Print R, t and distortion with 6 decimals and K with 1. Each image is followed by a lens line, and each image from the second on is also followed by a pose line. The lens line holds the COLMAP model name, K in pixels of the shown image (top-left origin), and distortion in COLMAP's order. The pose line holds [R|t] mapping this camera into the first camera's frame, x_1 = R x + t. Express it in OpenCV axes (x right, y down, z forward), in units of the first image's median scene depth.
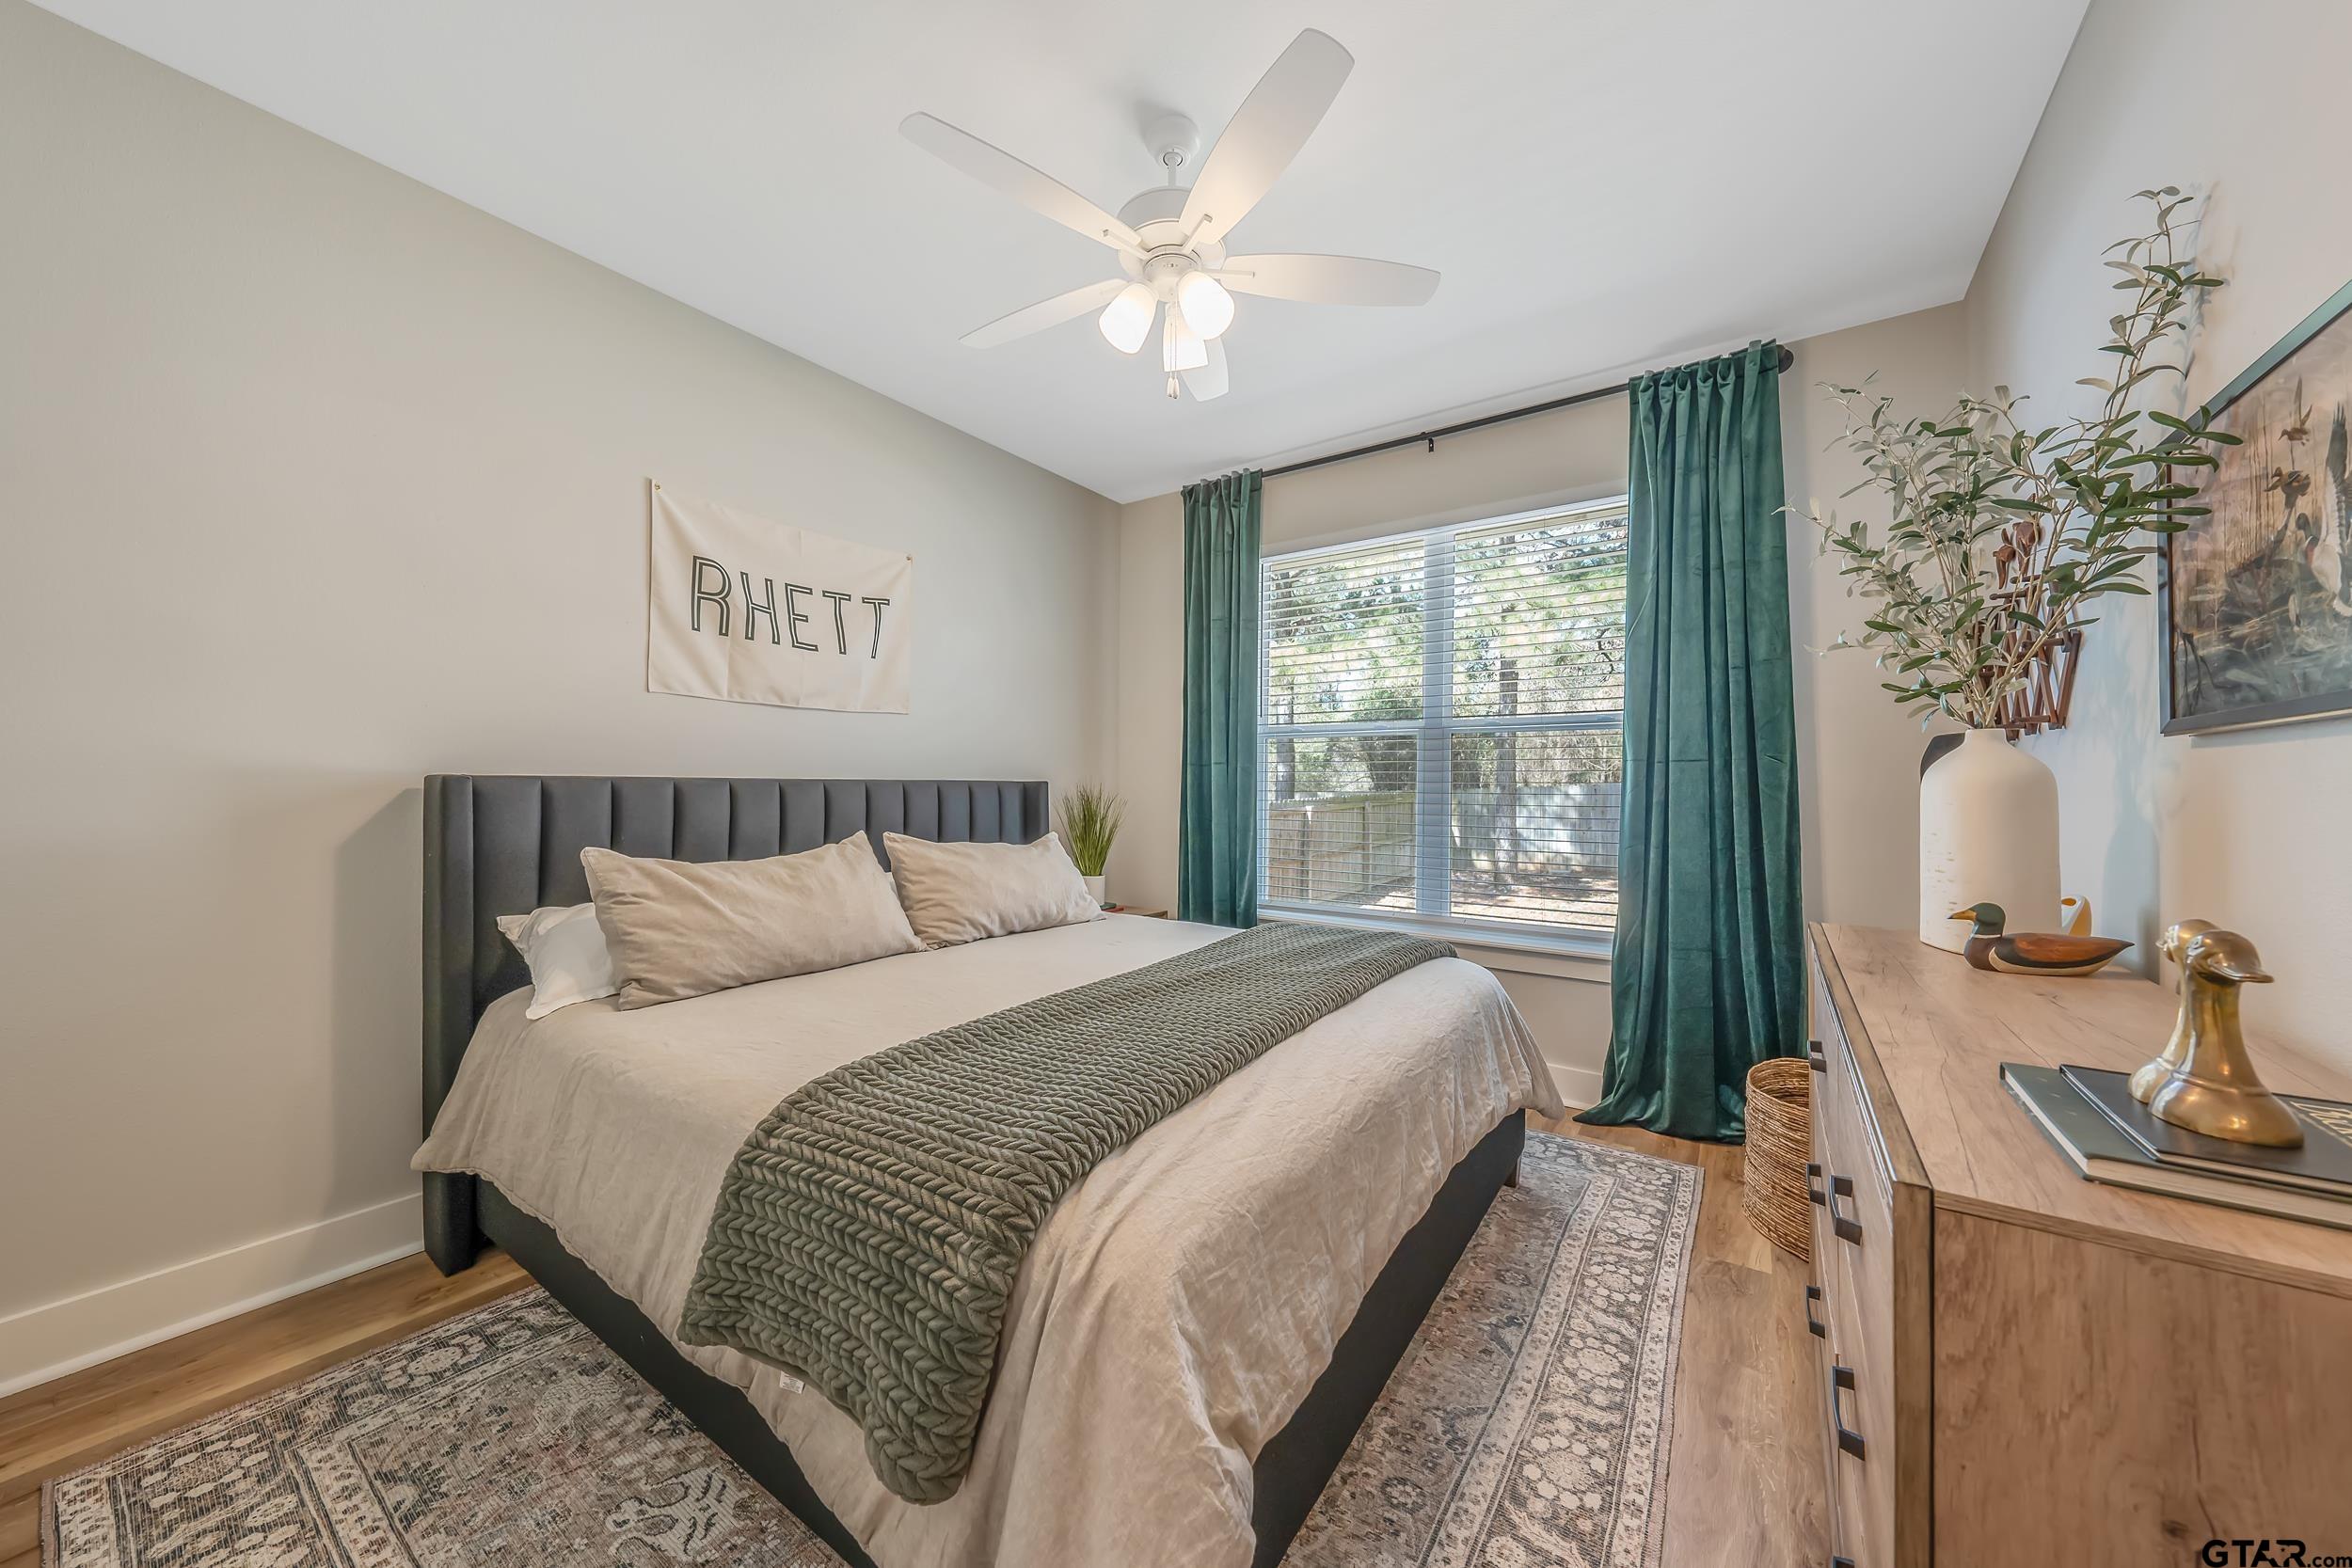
lens RADIAL K [[821.9, 0, 1175.3], [0, 821.9, 780.6], [0, 0, 1]] dist [-0.000456, 0.000094]
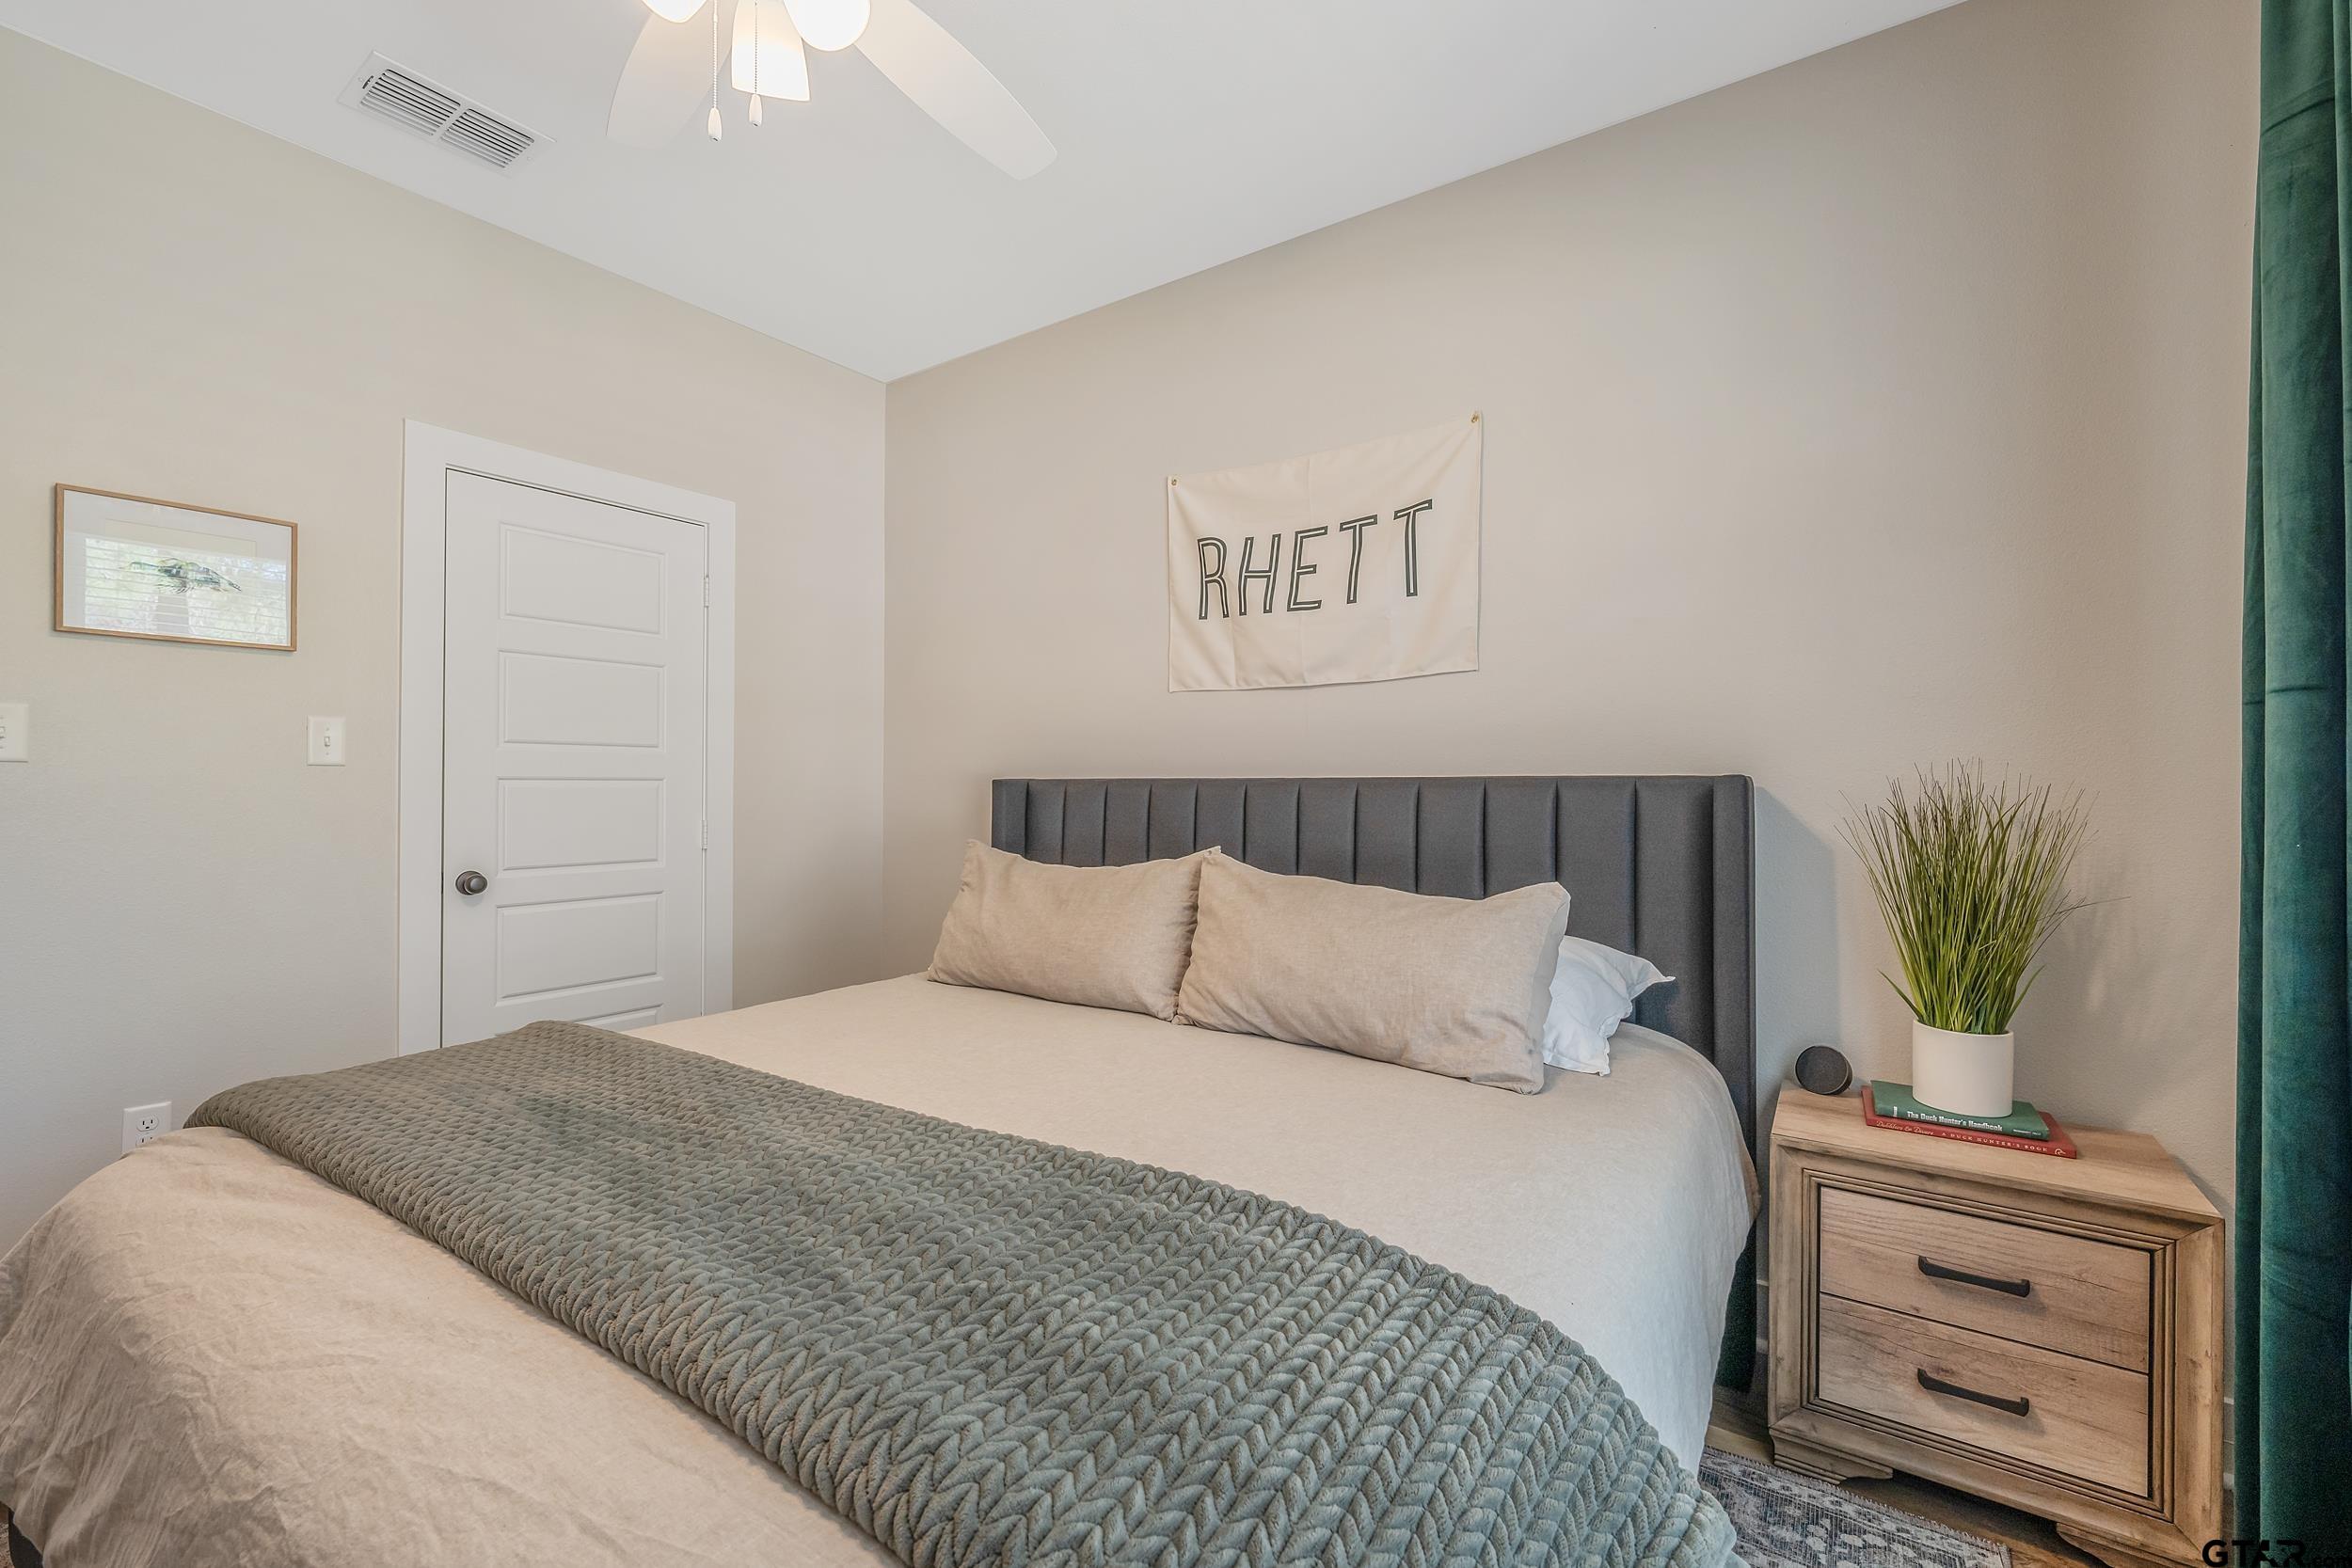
lens RADIAL K [[984.6, 0, 1168.1], [0, 984.6, 786.5], [0, 0, 1]] dist [0.000076, 0.000184]
pose [[-0.001353, -0.005381, -0.999985, 0.485863], [0.004342, 0.999976, -0.005387, 0.010200], [0.999990, -0.004350, -0.001330, 0.899704]]
